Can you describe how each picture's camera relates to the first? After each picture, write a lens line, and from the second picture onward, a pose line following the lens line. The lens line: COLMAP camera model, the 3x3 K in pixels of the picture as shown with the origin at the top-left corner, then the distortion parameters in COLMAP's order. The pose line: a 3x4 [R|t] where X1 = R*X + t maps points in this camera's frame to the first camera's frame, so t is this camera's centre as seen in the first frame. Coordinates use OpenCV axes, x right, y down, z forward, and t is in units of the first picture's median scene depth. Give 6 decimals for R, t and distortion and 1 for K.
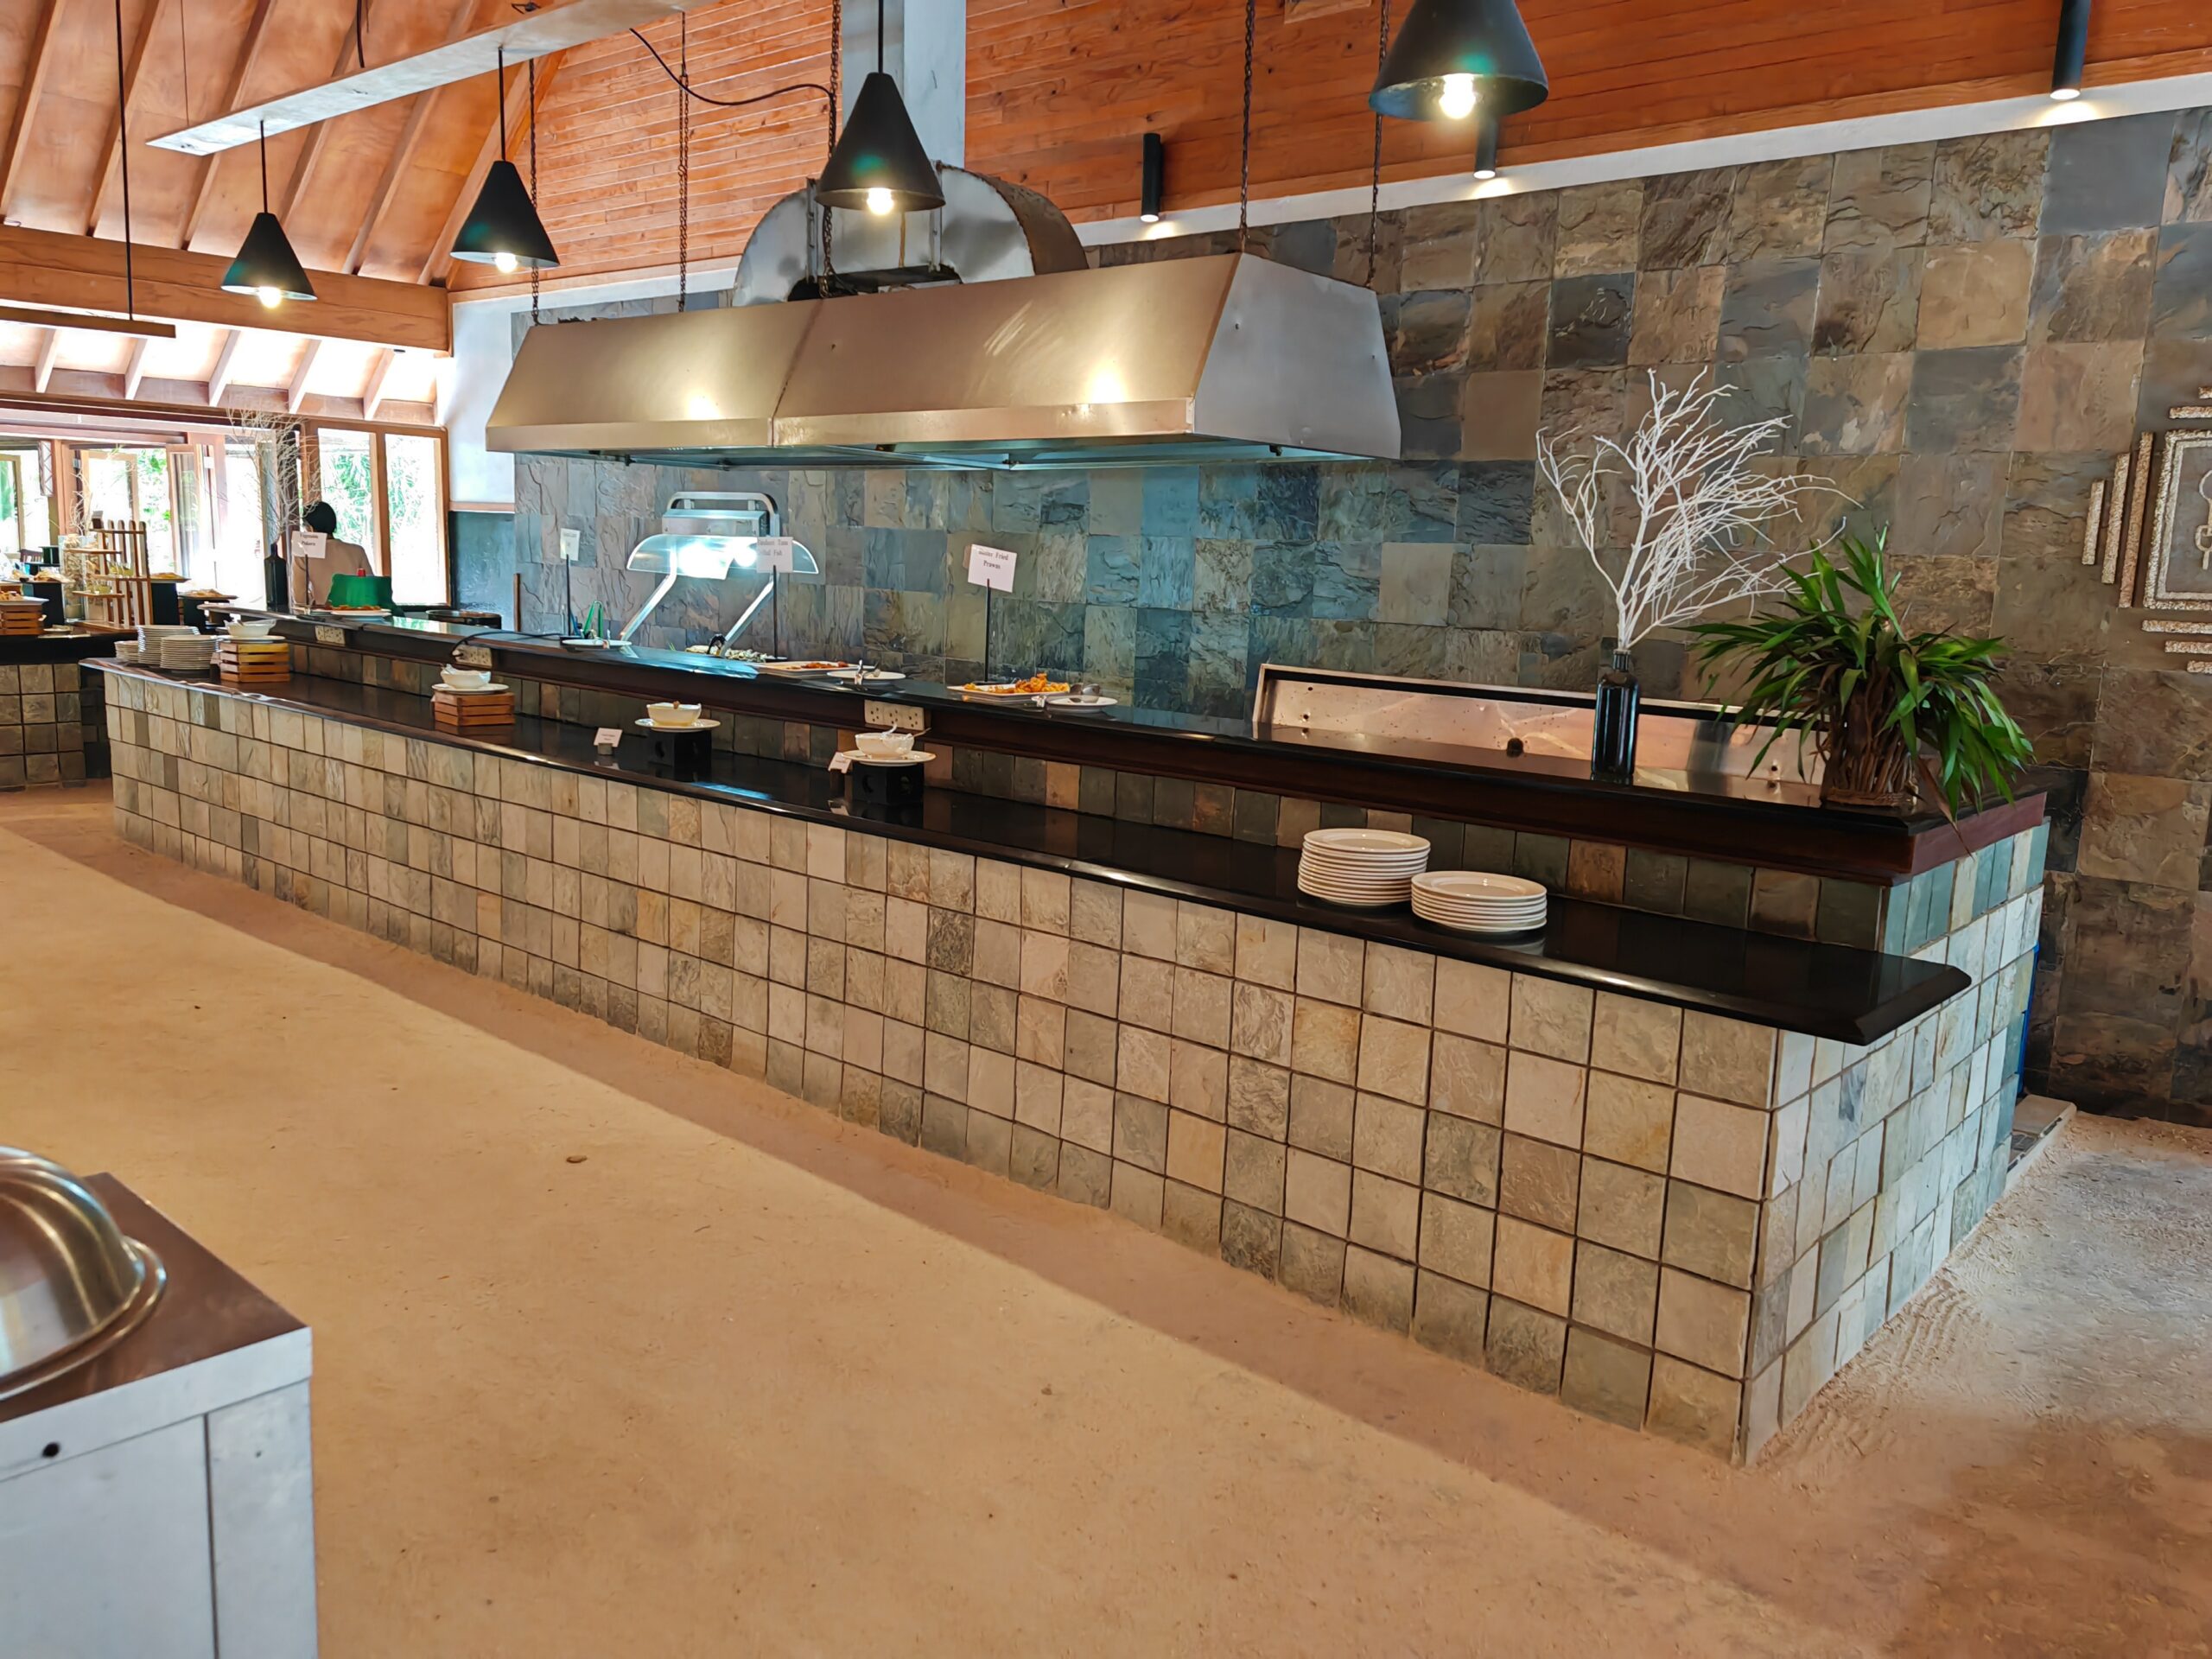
lens RADIAL K [[1682.0, 0, 1094.7], [0, 1682.0, 818.9], [0, 0, 1]] dist [0.063752, -0.059691]
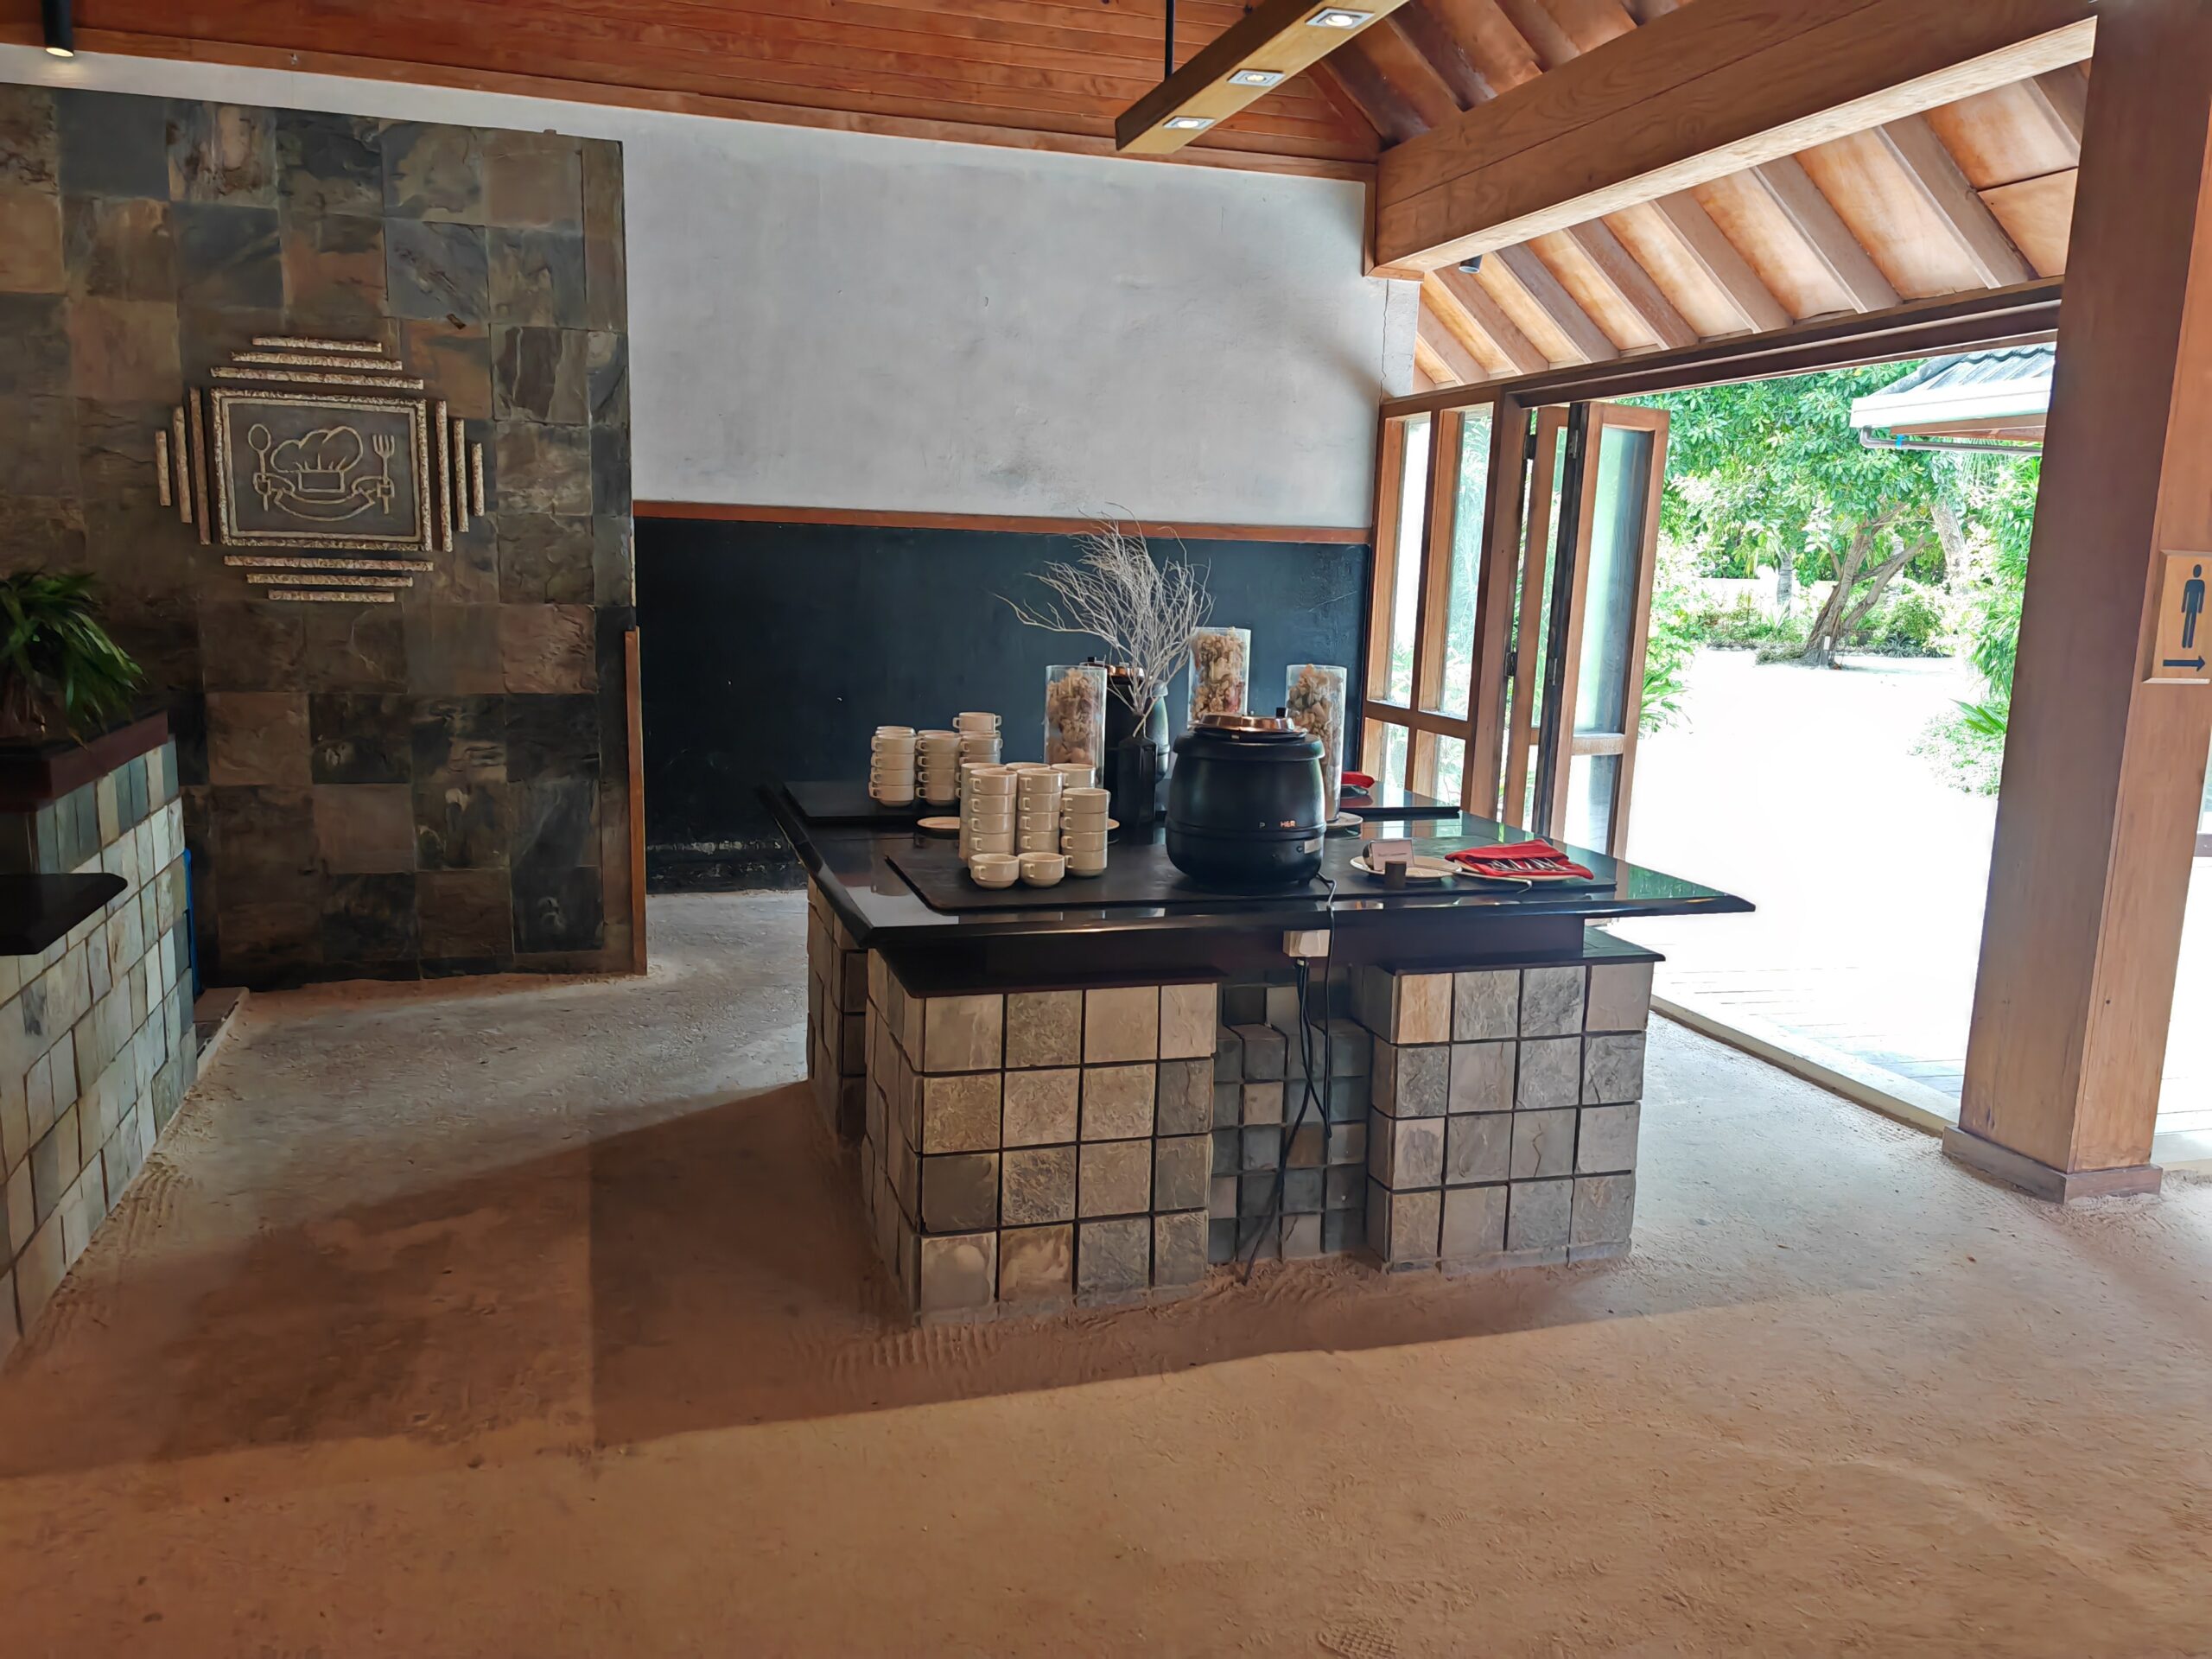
lens RADIAL K [[1682.0, 0, 1100.2], [0, 1682.0, 828.1], [0, 0, 1]] dist [0.063752, -0.059691]
pose [[0.533821, -0.160917, 0.830145, -0.052883], [0.126919, 0.985852, 0.109485, 0.014283], [-0.836018, 0.046916, 0.546692, -0.114058]]
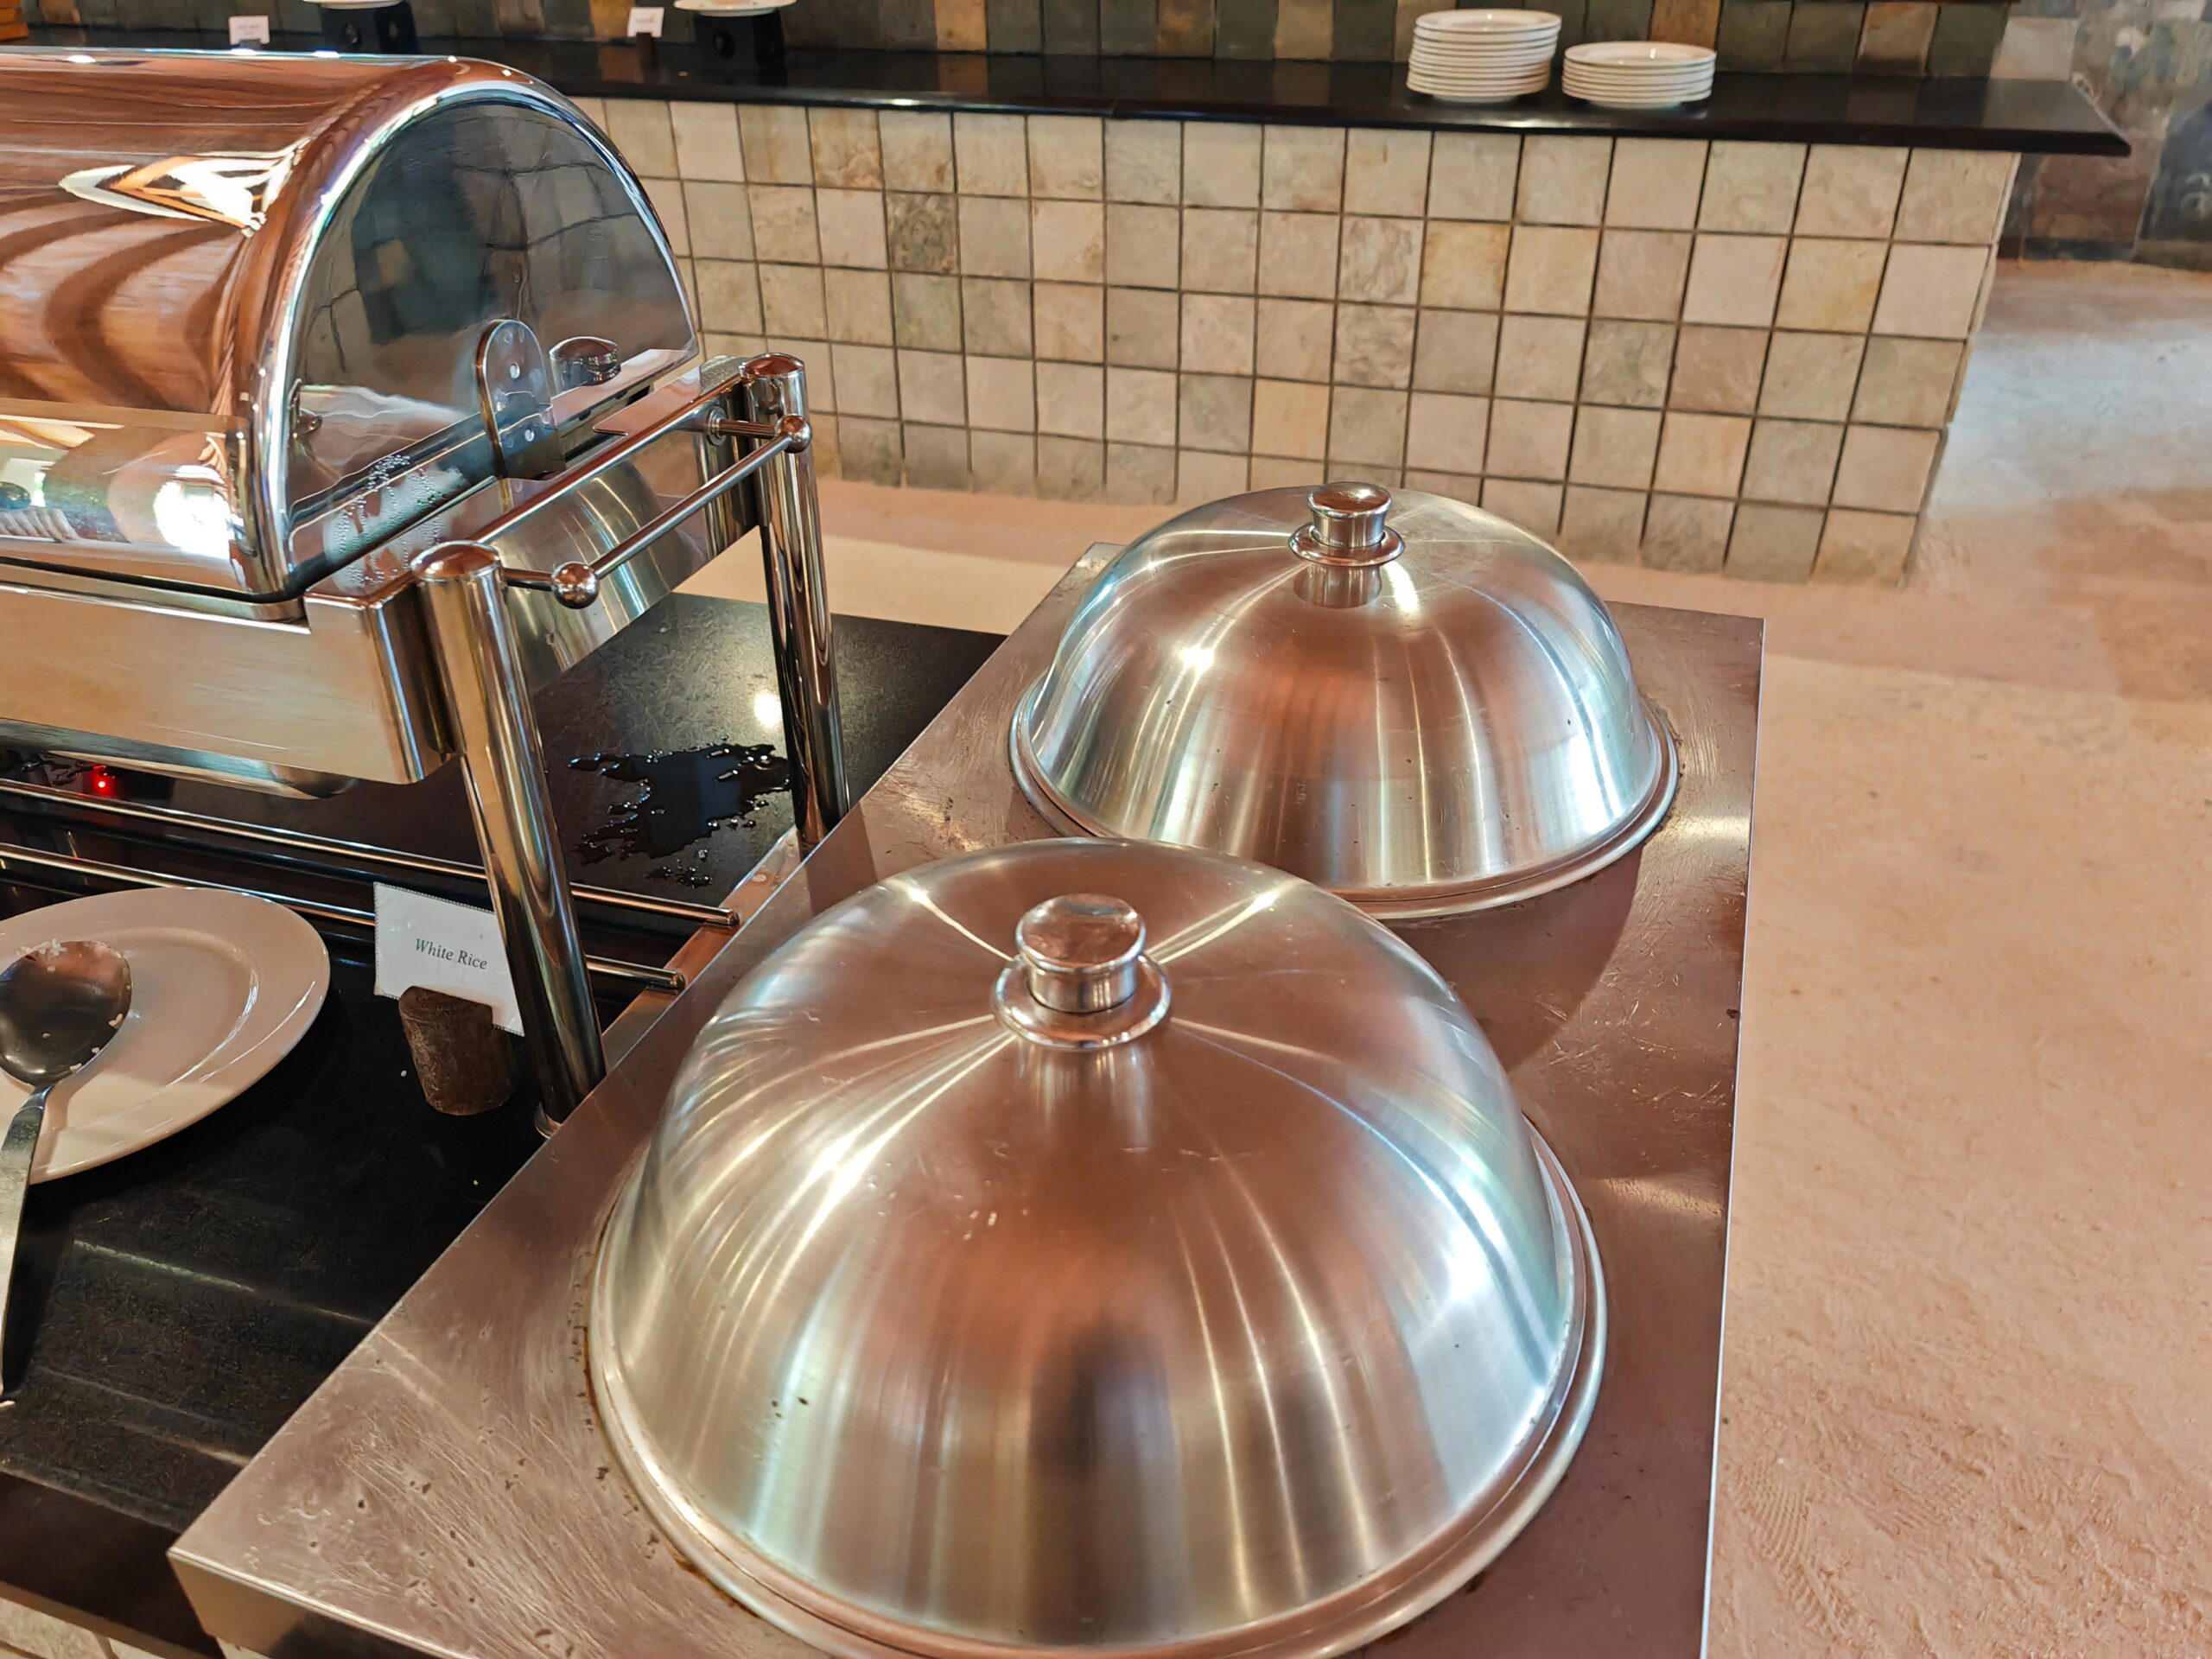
lens RADIAL K [[1682.0, 0, 1041.5], [0, 1682.0, 875.5], [0, 0, 1]] dist [0.063752, -0.059691]
pose [[0.922055, -0.252600, 0.293271, -0.384710], [0.112033, 0.899431, 0.422461, 0.010601], [-0.370491, -0.356676, 0.857624, 0.141938]]
